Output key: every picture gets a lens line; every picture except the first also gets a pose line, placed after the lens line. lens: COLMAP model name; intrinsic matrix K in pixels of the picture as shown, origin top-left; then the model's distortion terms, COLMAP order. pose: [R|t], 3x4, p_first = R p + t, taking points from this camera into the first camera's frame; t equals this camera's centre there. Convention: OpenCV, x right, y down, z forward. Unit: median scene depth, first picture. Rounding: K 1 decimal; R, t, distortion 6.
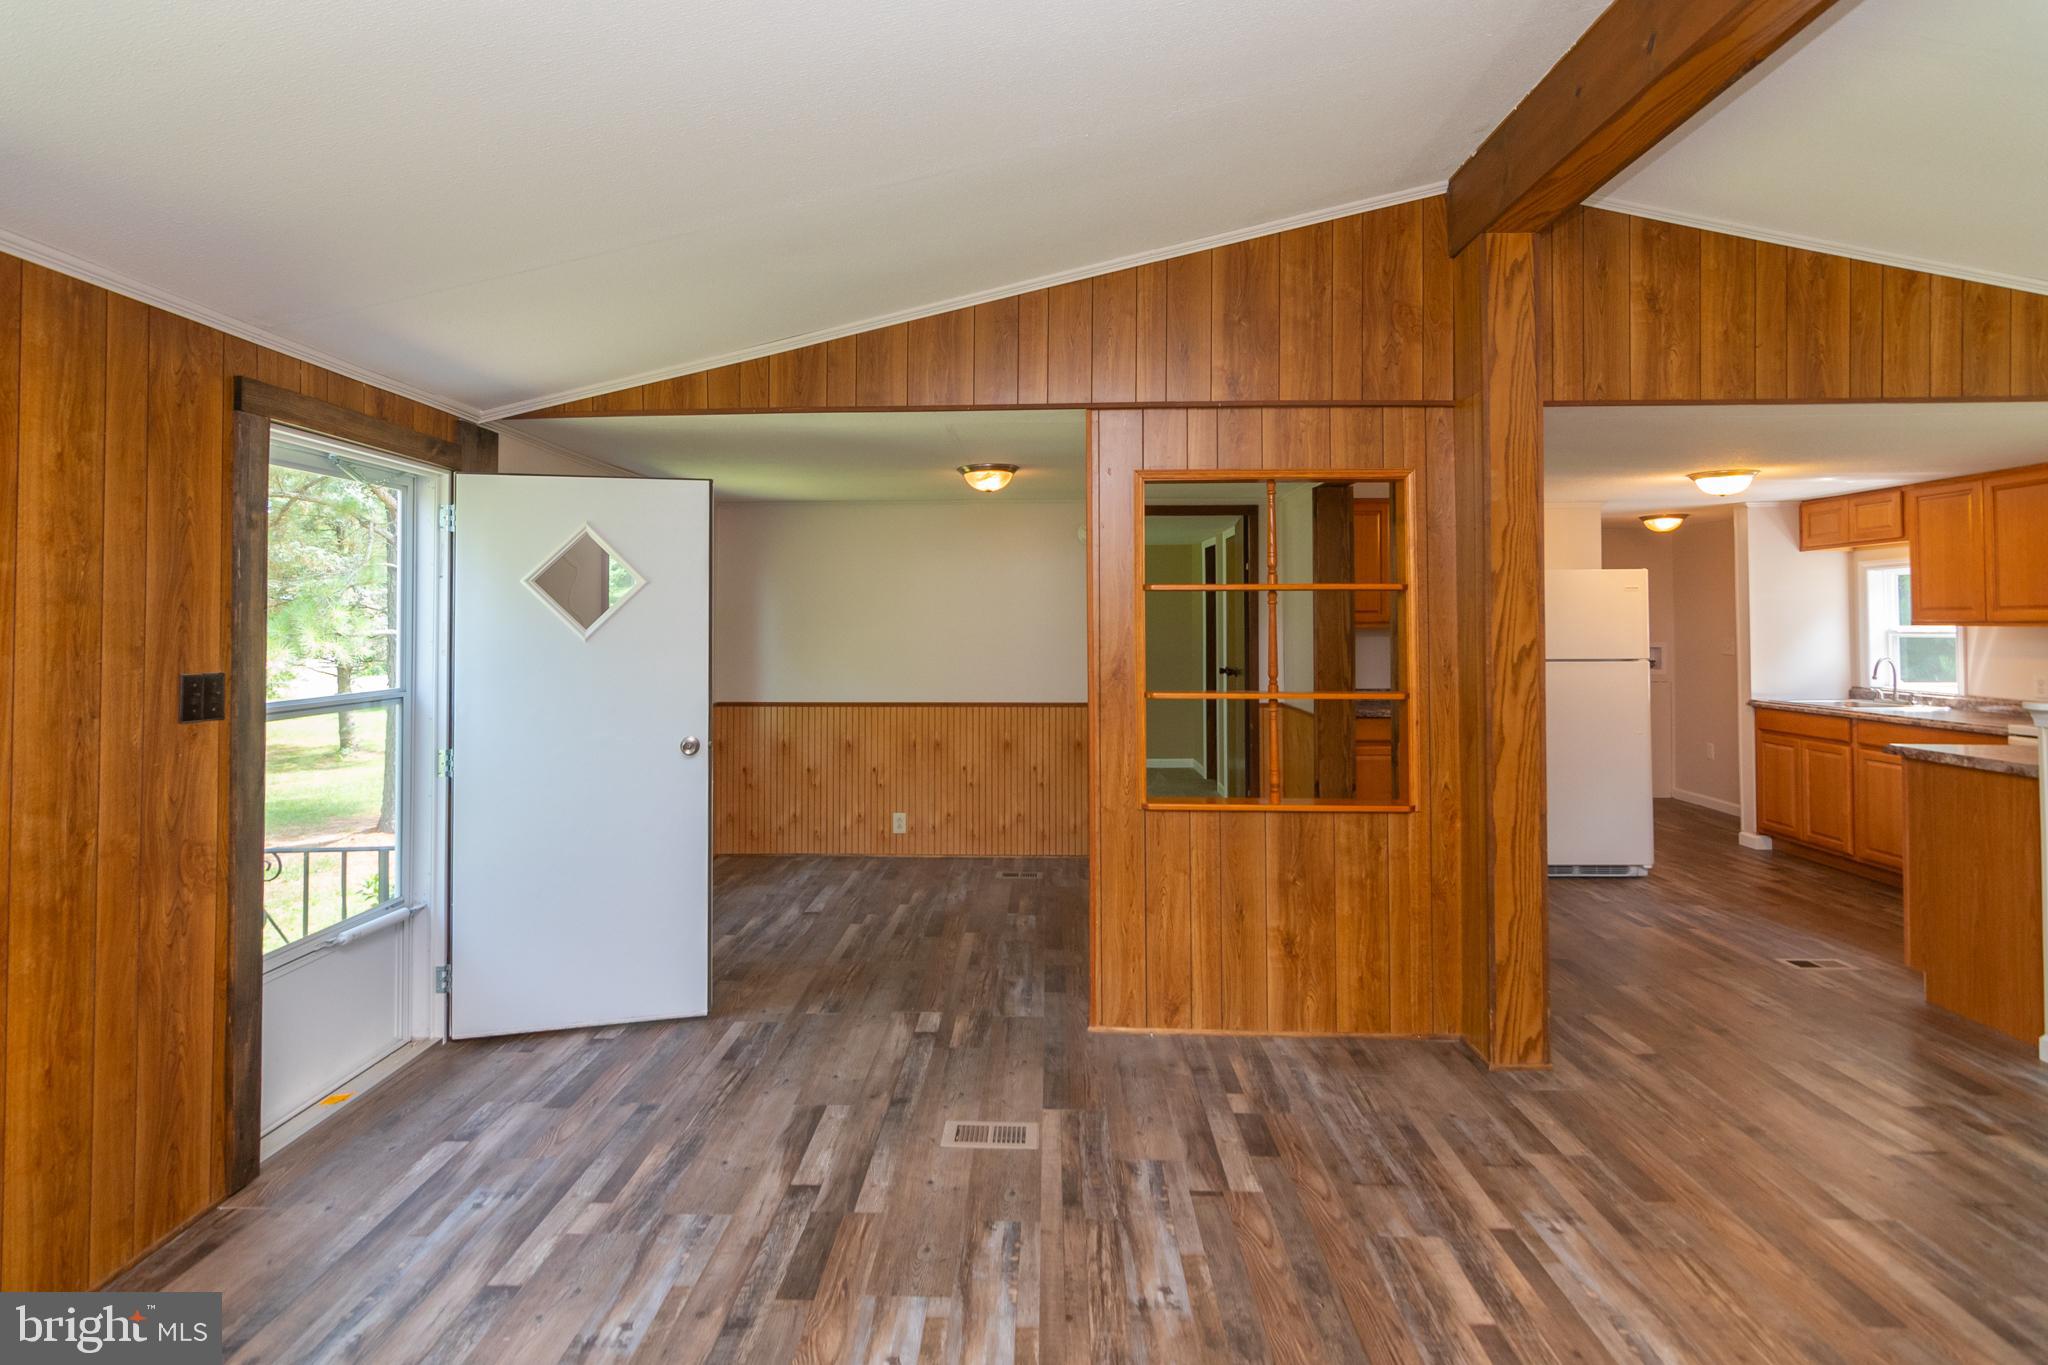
lens RADIAL K [[1086.9, 0, 938.3], [0, 1086.9, 601.9], [0, 0, 1]] dist [-0.003845, 0.002783]
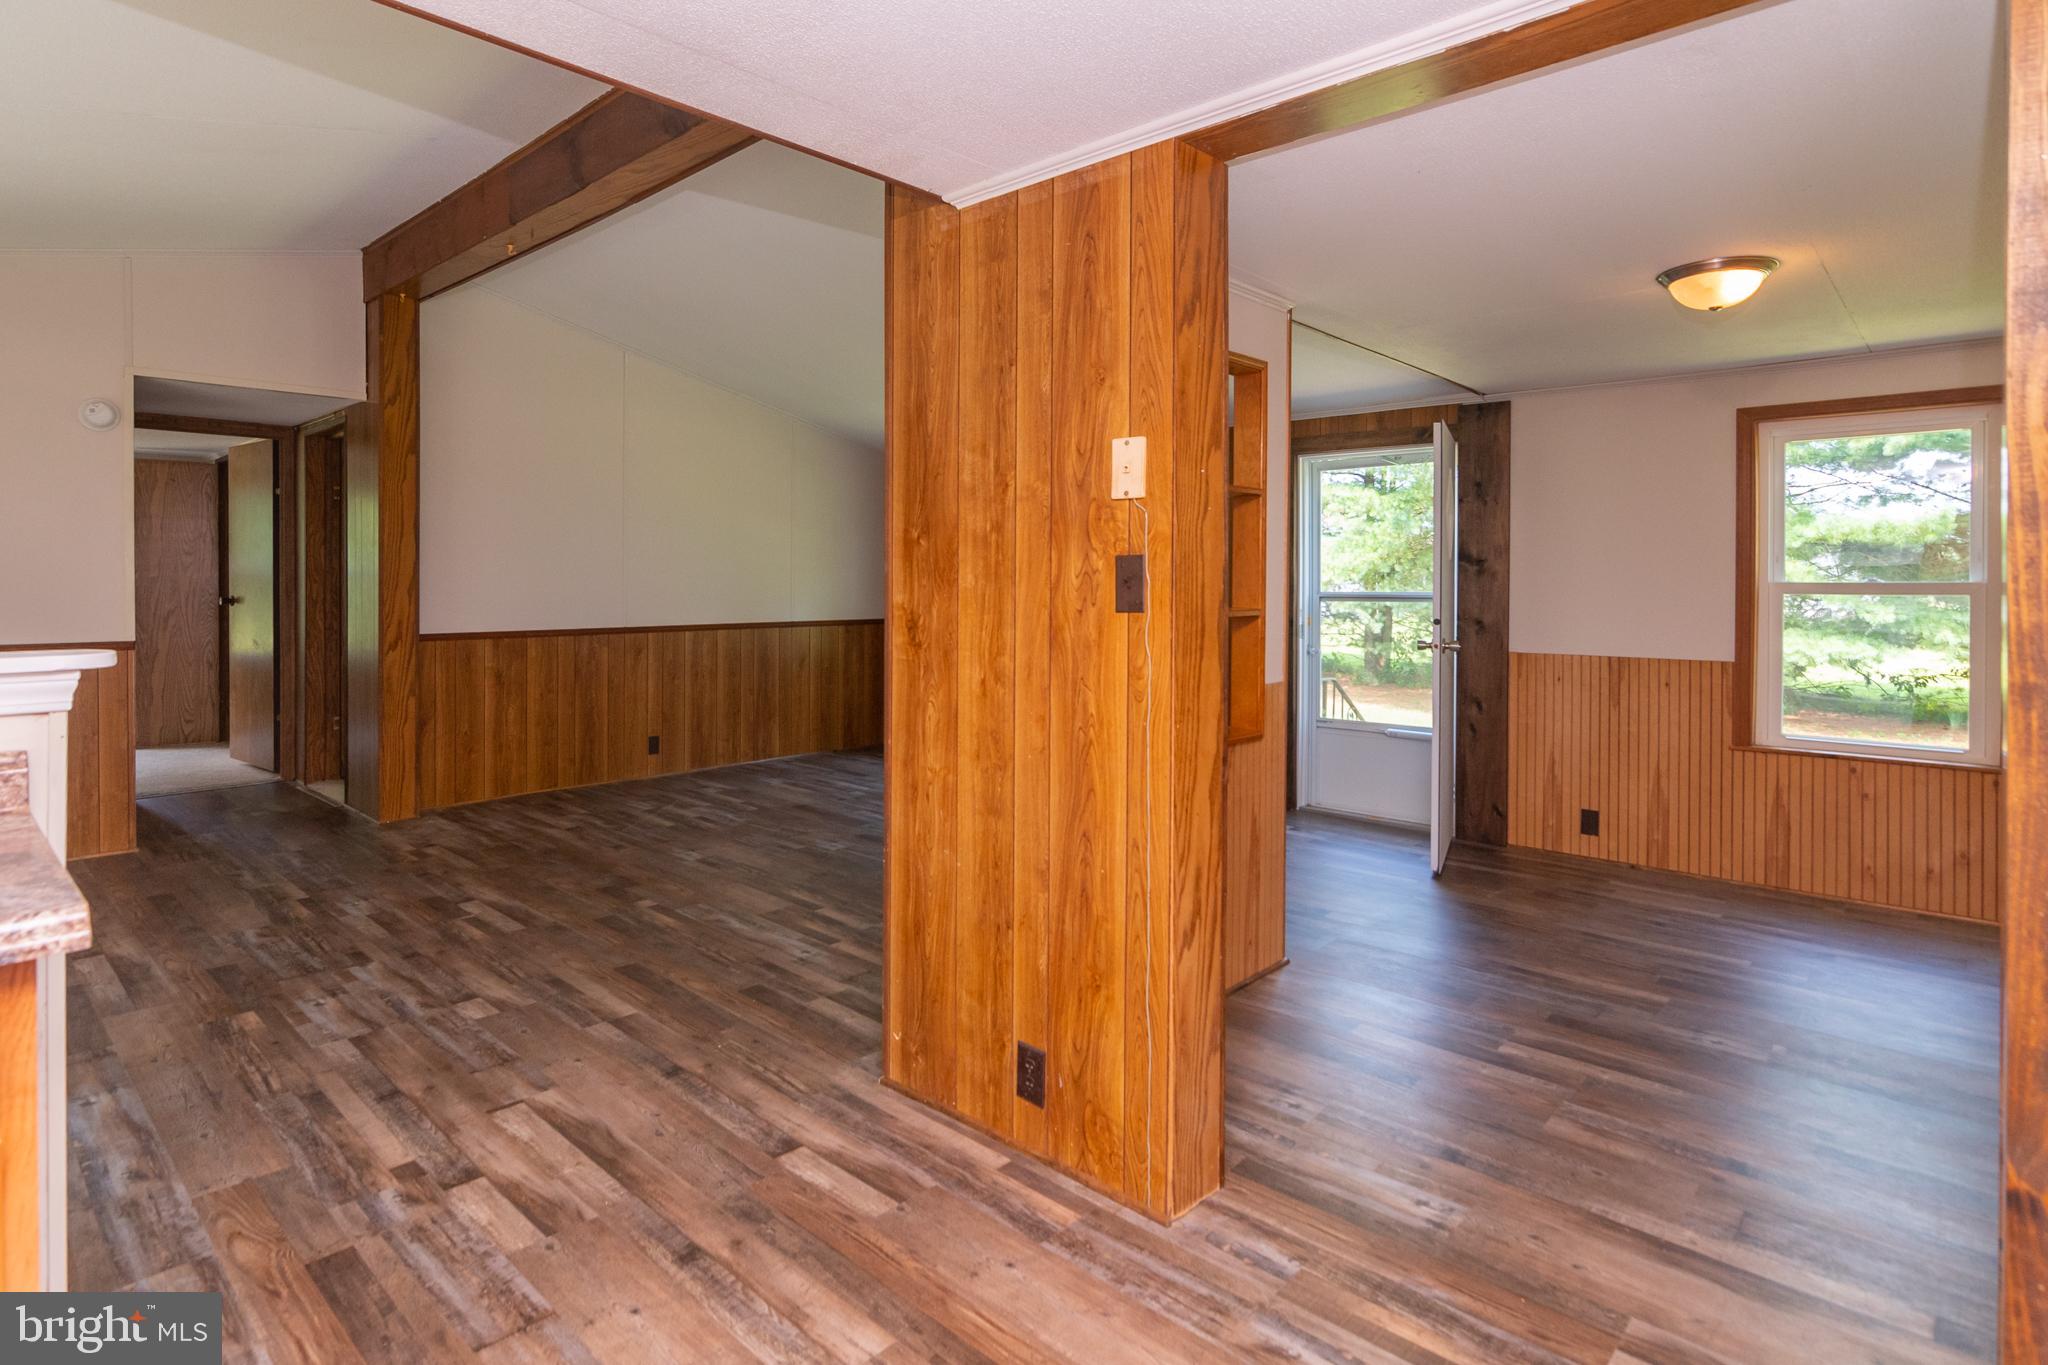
lens RADIAL K [[1036.8, 0, 1023.5], [0, 1036.8, 581.8], [0, 0, 1]] dist [0.000086, 0.000189]
pose [[-0.626385, 0.005634, -0.779493, 1.033922], [0.015857, 0.999859, -0.005516, 0.066714], [0.779353, -0.015816, -0.626386, 1.483090]]
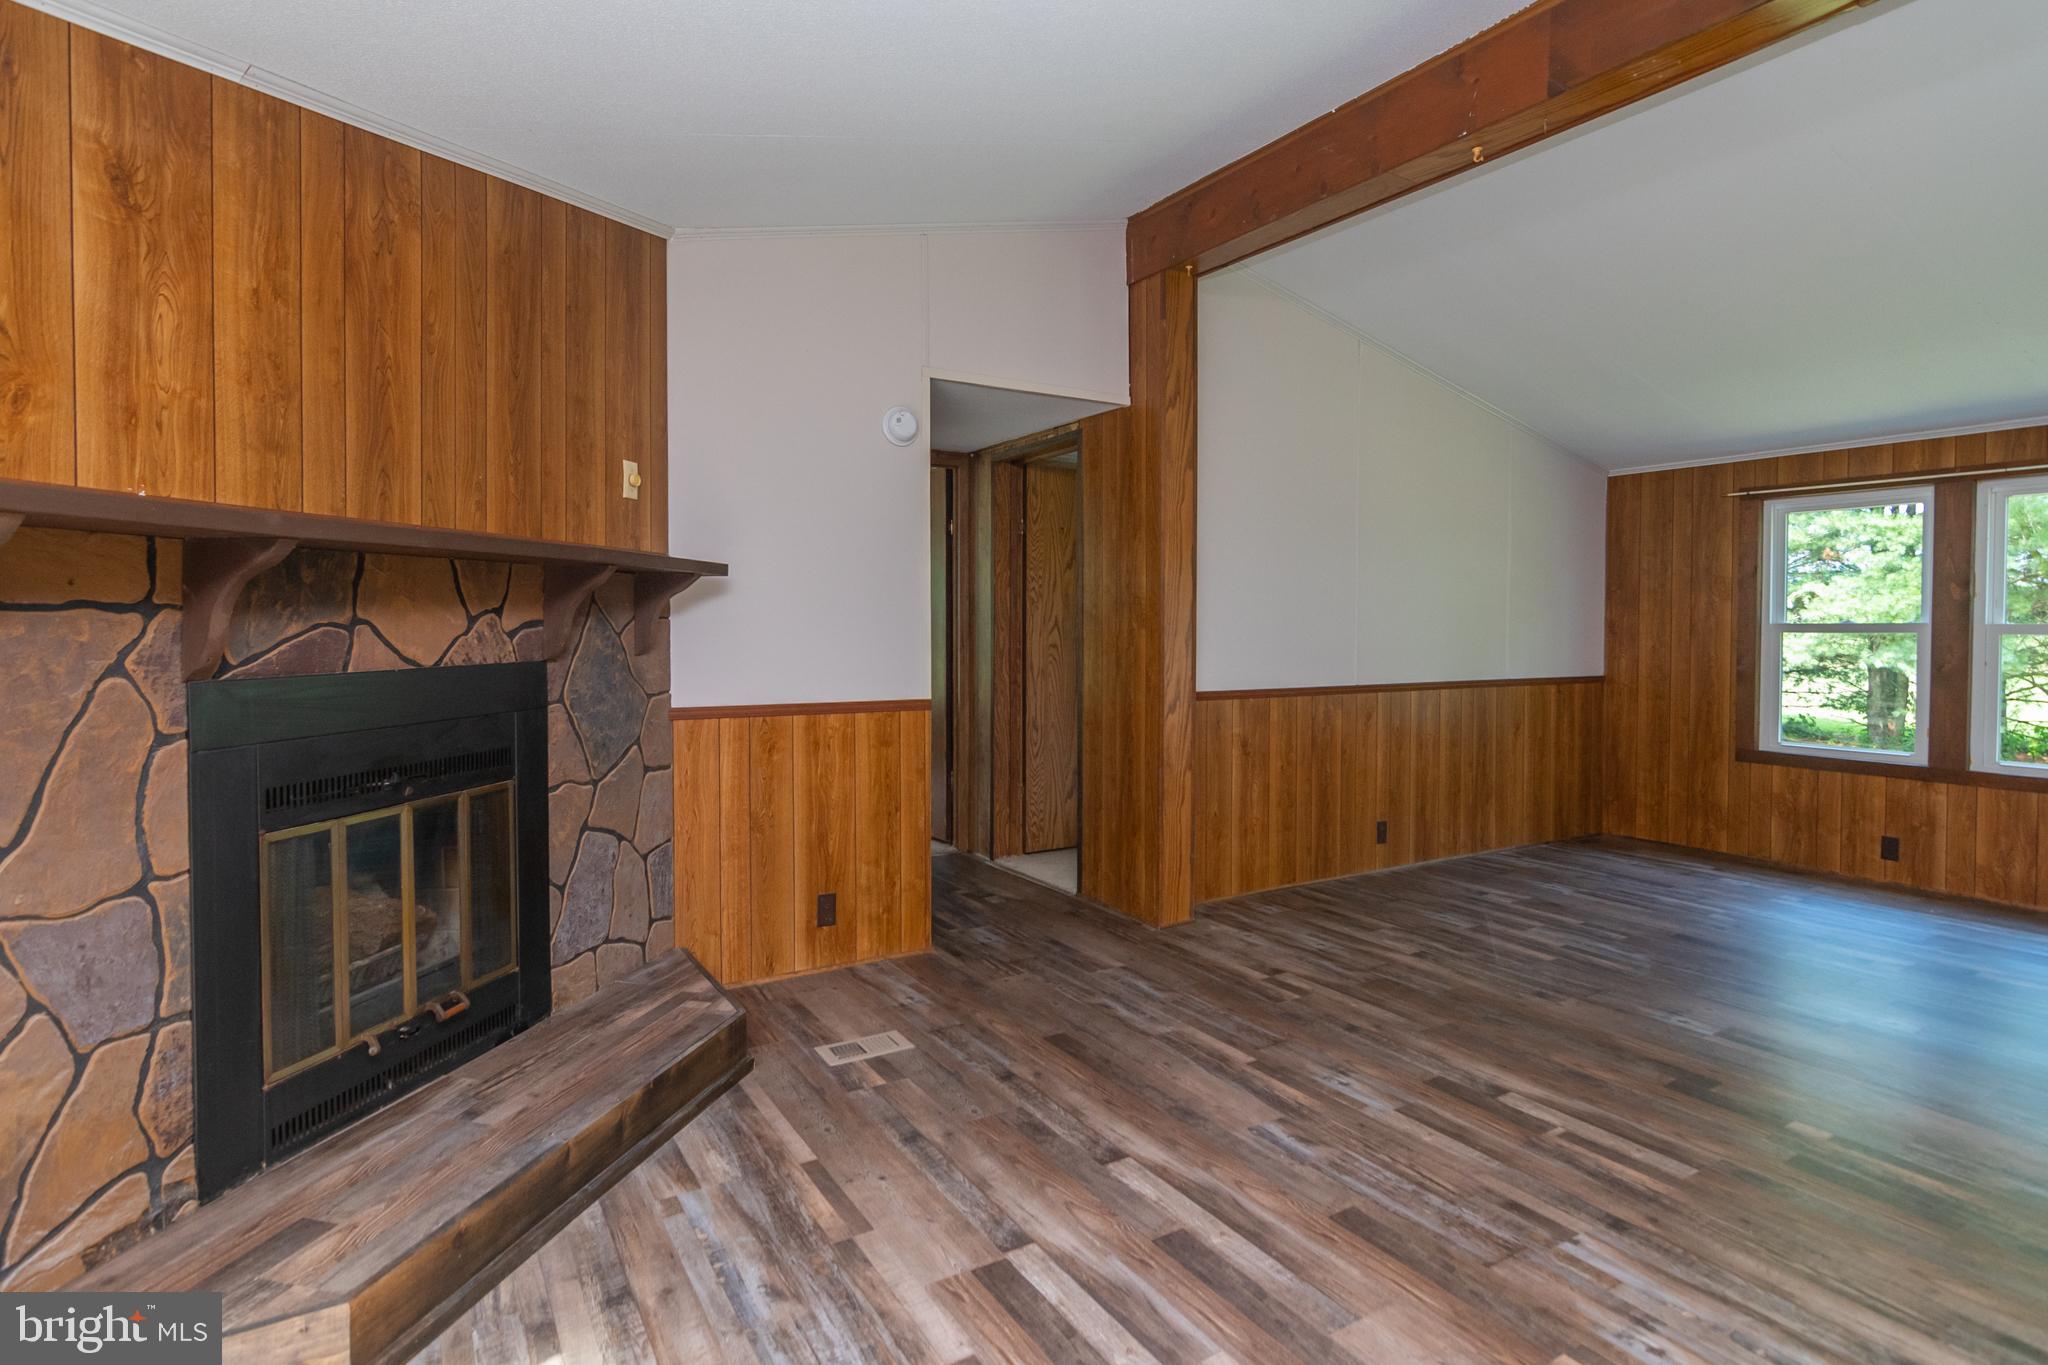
lens RADIAL K [[1046.9, 0, 1084.2], [0, 1046.9, 647.9], [0, 0, 1]] dist [-0.002711, -0.000127]
pose [[-0.807516, 0.014101, -0.589677, 1.244253], [0.012671, 0.999898, 0.006558, 0.057425], [0.589710, -0.002177, -0.807612, 0.738725]]
